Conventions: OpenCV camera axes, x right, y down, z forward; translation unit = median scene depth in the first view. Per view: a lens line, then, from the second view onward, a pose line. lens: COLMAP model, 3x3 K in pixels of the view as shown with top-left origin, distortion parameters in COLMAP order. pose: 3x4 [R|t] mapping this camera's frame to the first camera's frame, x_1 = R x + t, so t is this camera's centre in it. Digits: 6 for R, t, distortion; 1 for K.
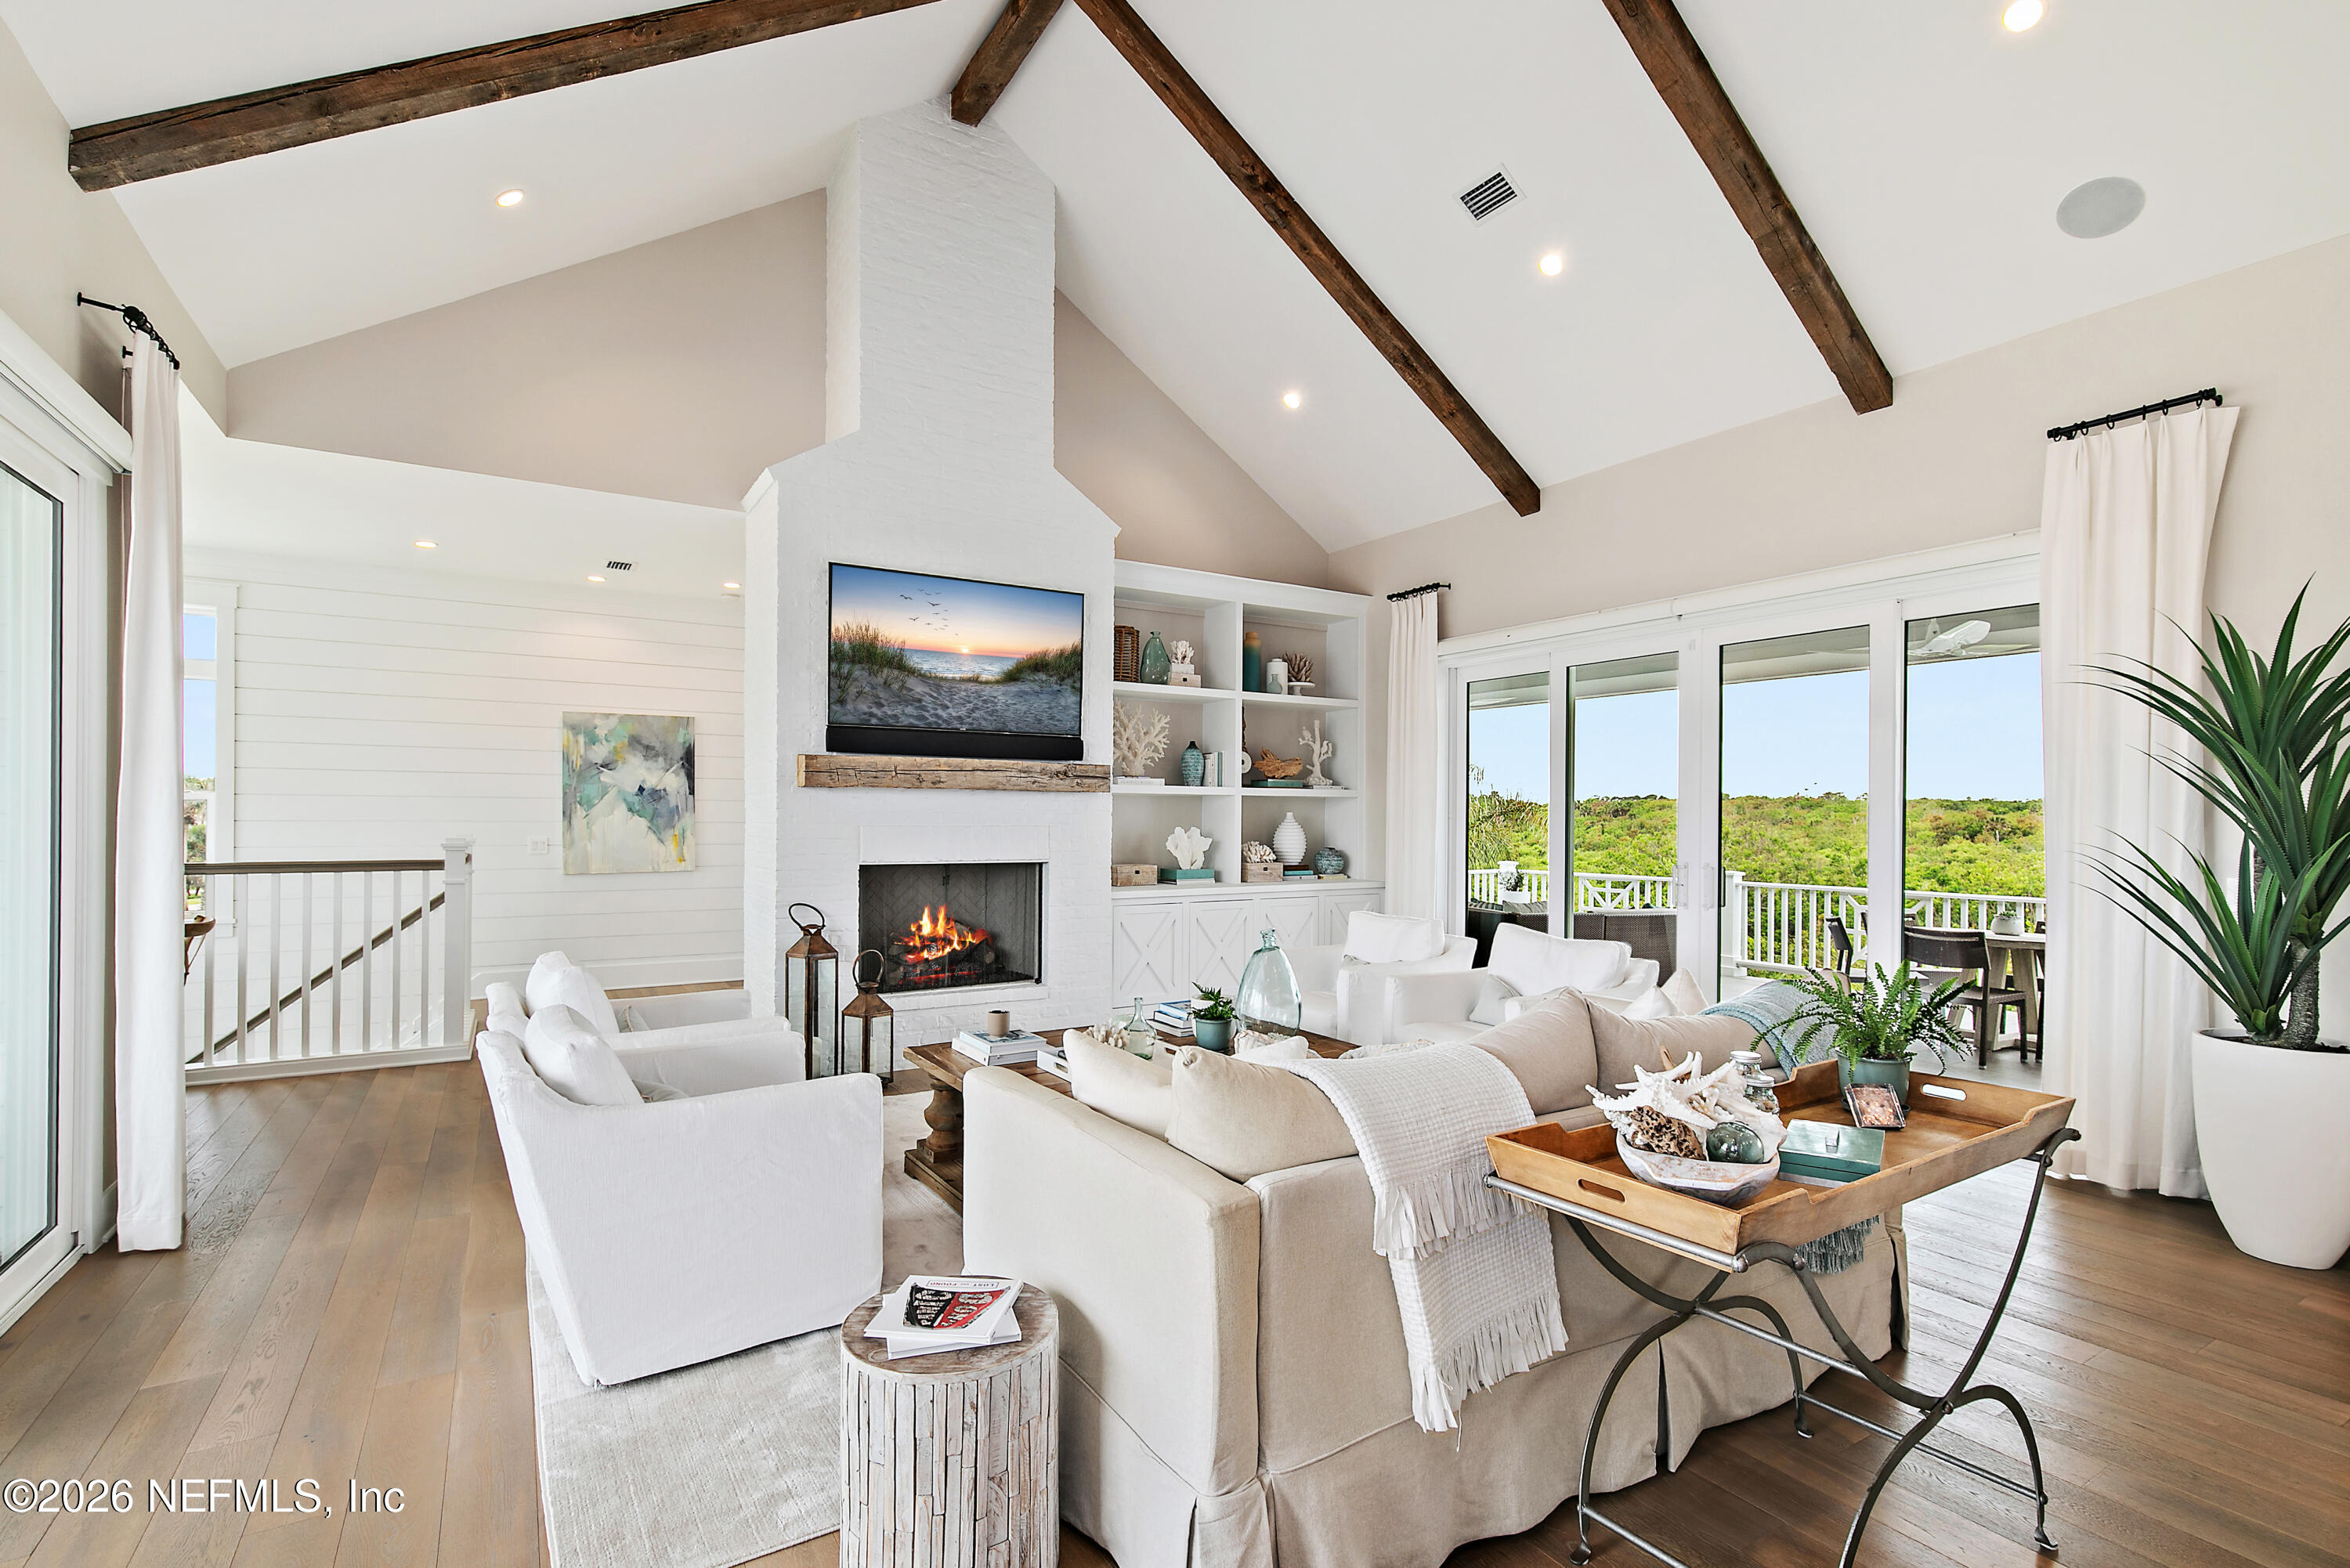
lens RADIAL K [[1069.4, 0, 1177.2], [0, 1069.4, 794.9], [0, 0, 1]] dist [0.005706, -0.002365]
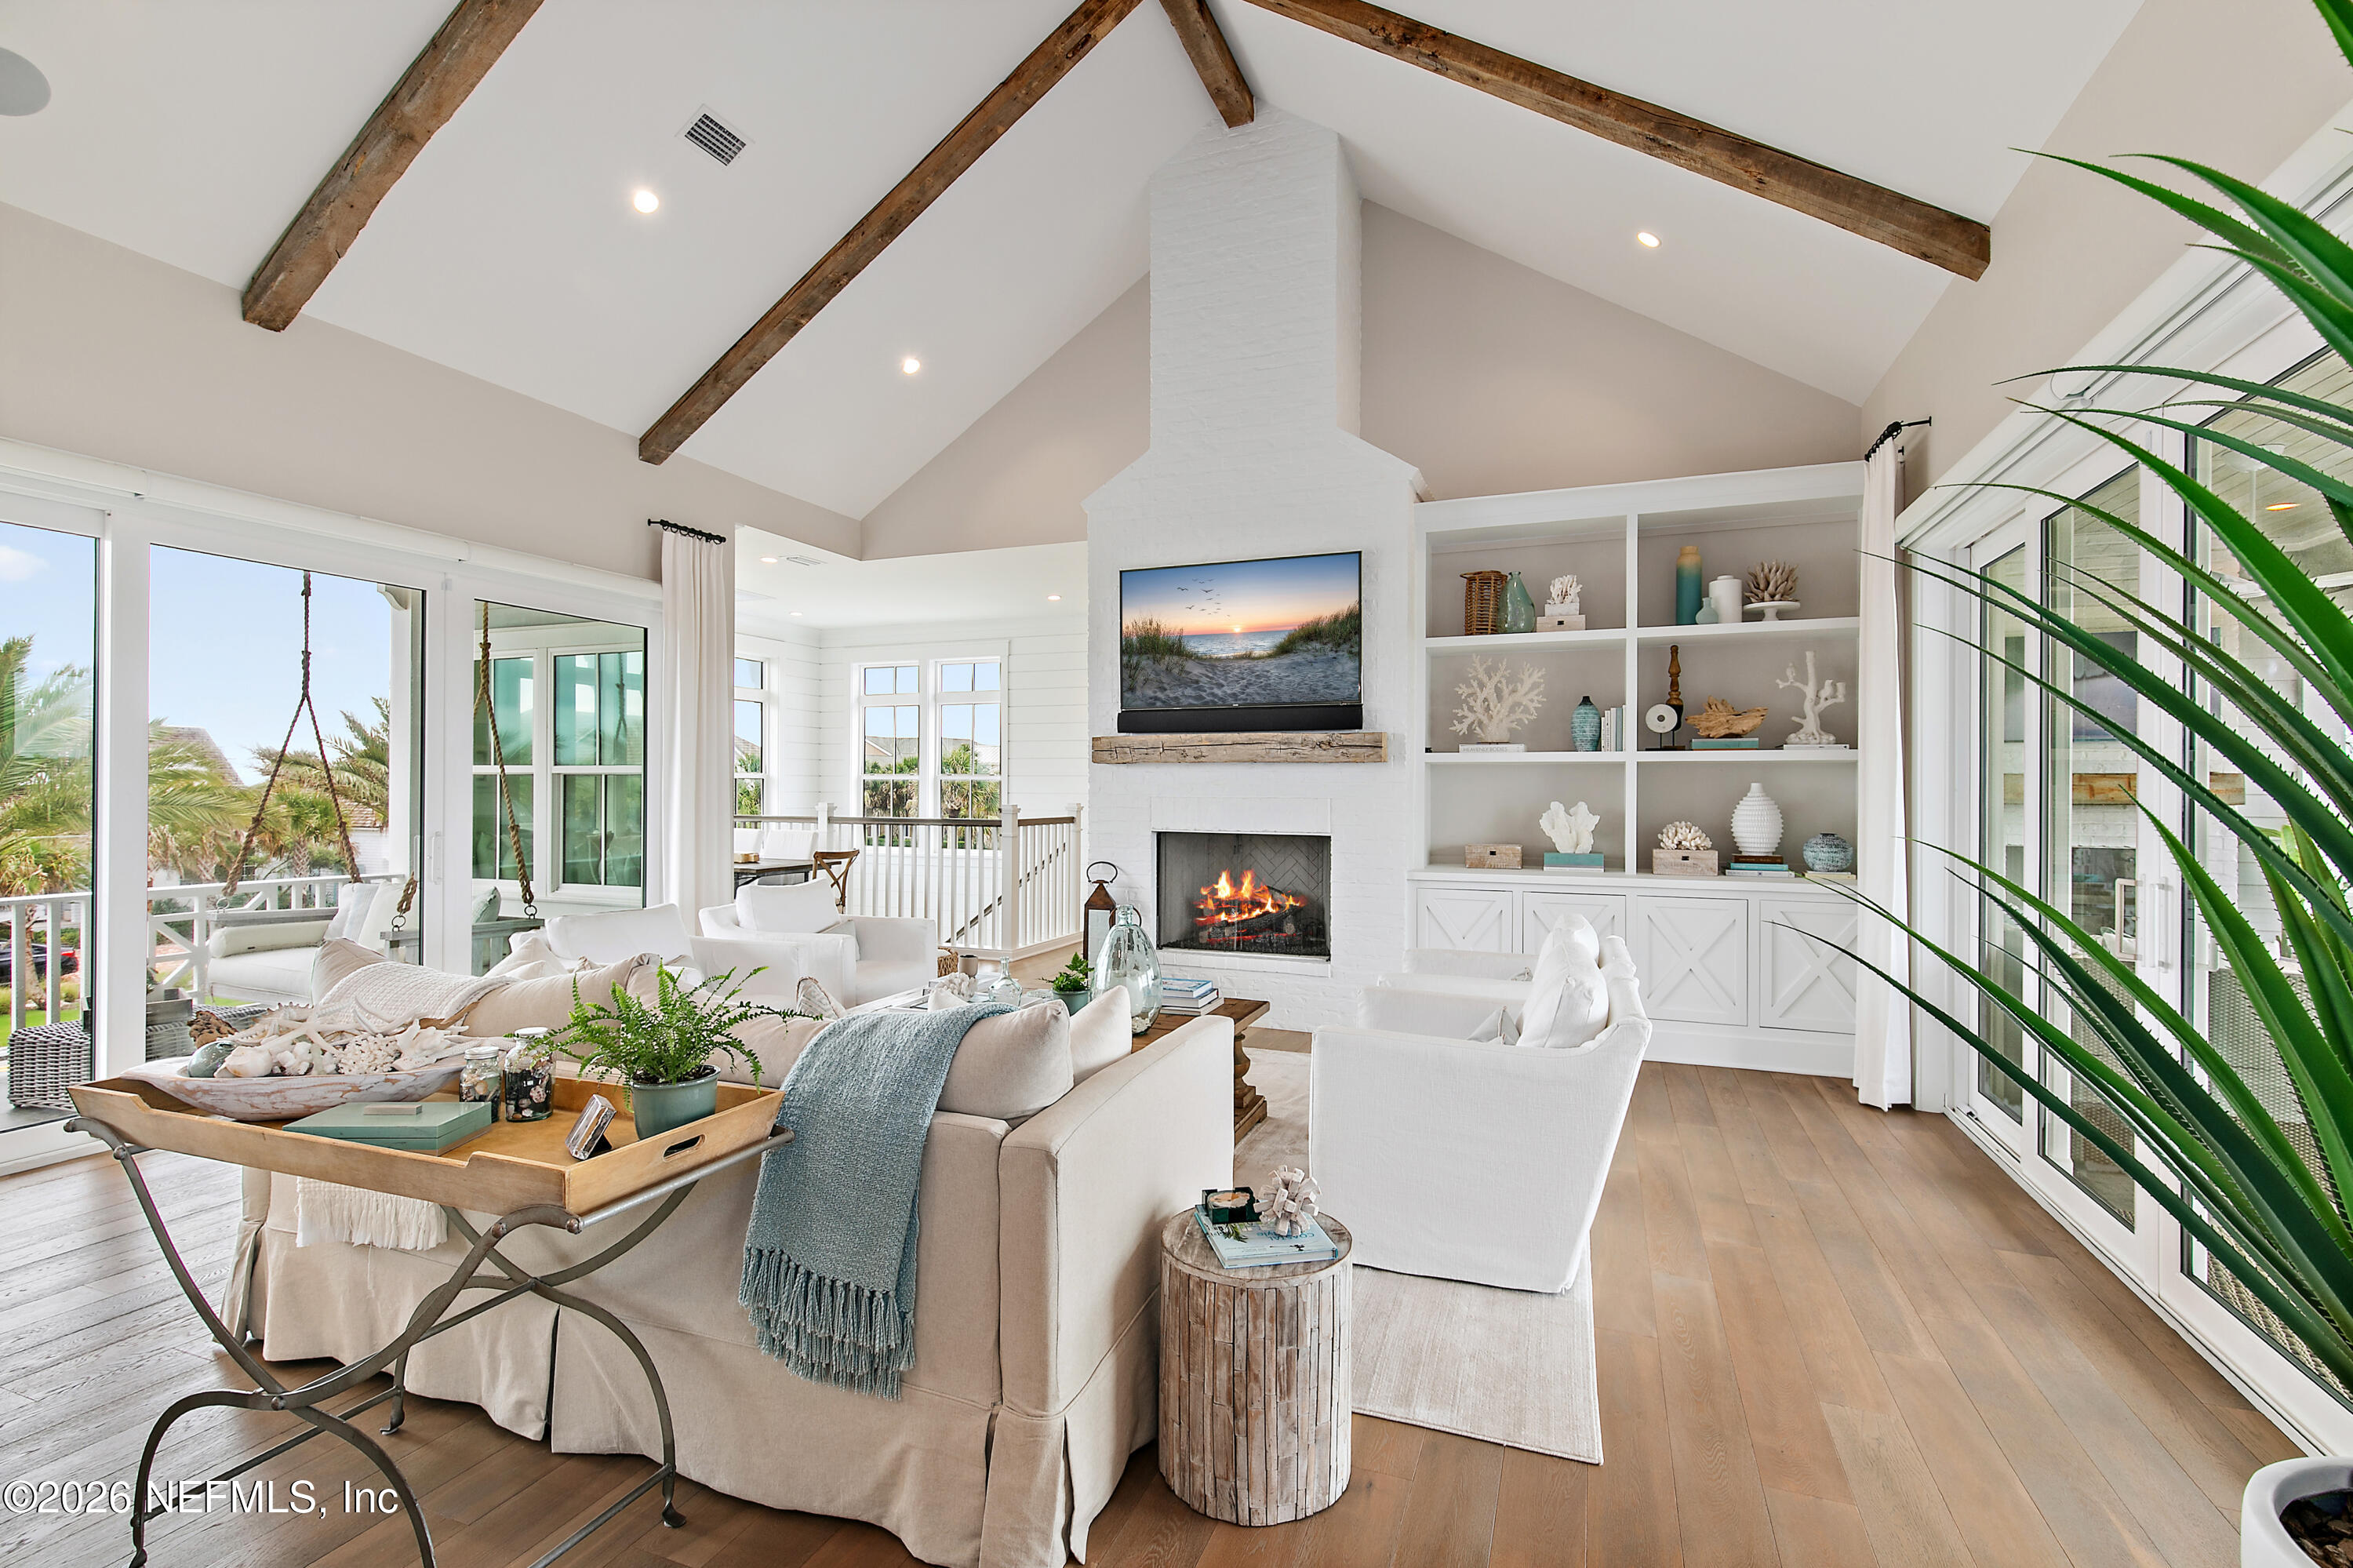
lens RADIAL K [[1070.9, 0, 1156.3], [0, 1070.9, 780.1], [0, 0, 1]] dist [0.005706, -0.002365]
pose [[0.592611, -0.009980, -0.805427, 0.564087], [0.014377, 0.999895, -0.001812, 0.012191], [0.805360, -0.010506, 0.592692, 0.296545]]
